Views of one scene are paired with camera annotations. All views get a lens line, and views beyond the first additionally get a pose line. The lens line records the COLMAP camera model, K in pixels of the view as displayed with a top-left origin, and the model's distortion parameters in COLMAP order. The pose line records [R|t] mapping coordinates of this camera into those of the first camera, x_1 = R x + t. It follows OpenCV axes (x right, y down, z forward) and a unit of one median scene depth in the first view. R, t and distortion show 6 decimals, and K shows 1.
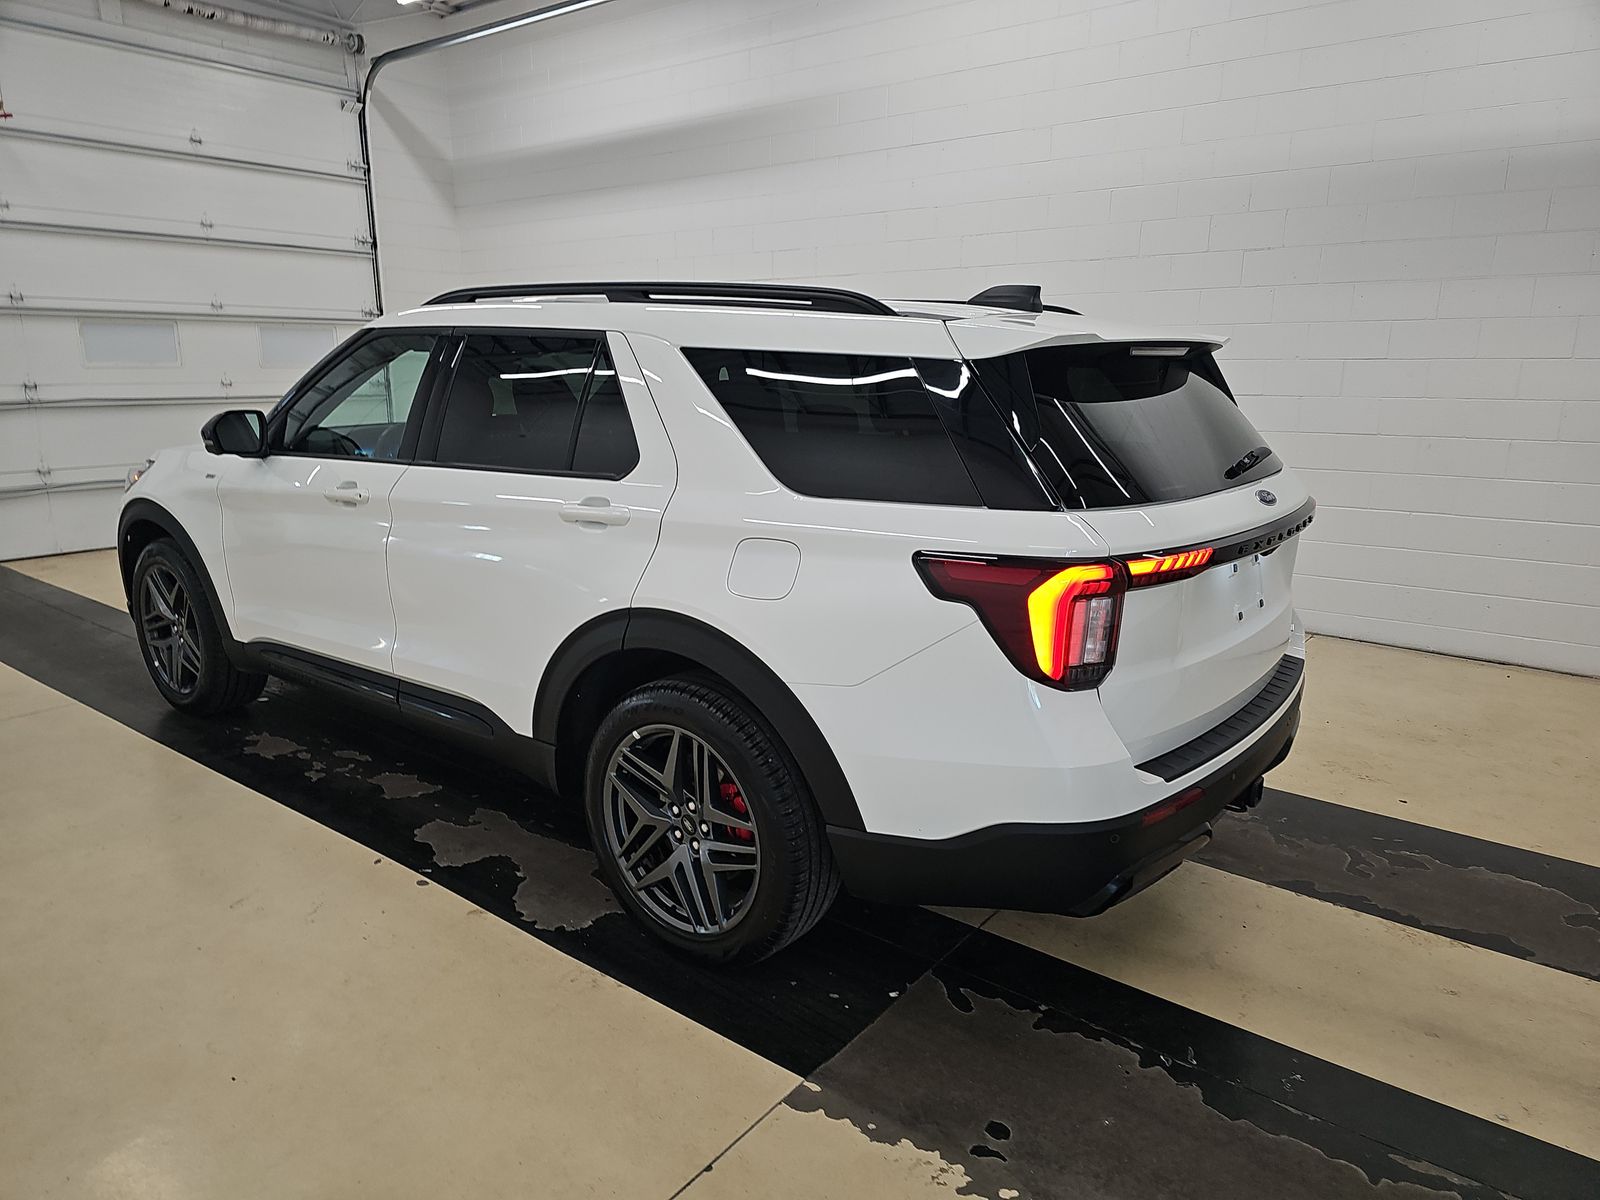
lens RADIAL K [[1070.7, 0, 793.0], [0, 1070.7, 603.3], [0, 0, 1]] dist [0.022565, -0.016190]
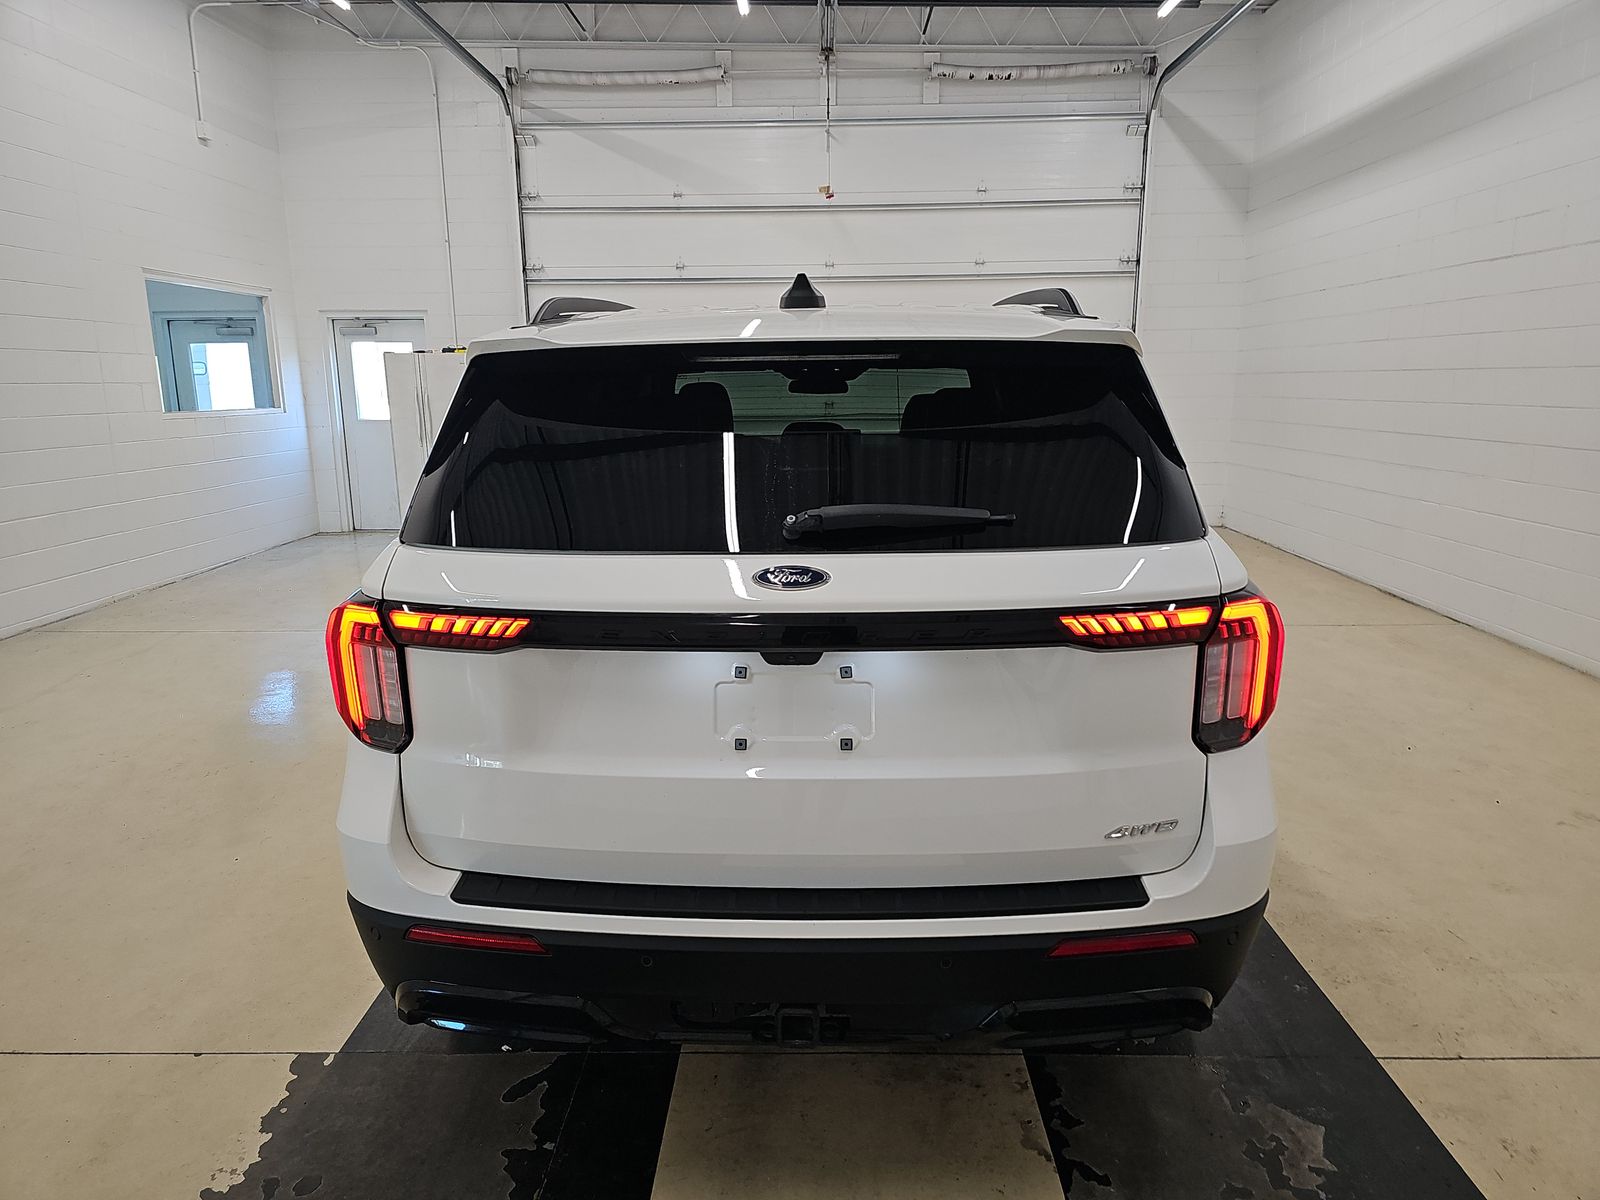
lens RADIAL K [[1070.7, 0, 792.0], [0, 1070.7, 593.8], [0, 0, 1]] dist [0.022565, -0.016190]
pose [[0.588589, 0.144536, -0.795407, 0.256448], [-0.163796, 0.984803, 0.057745, -0.033355], [0.791665, 0.096296, 0.603319, 0.163906]]
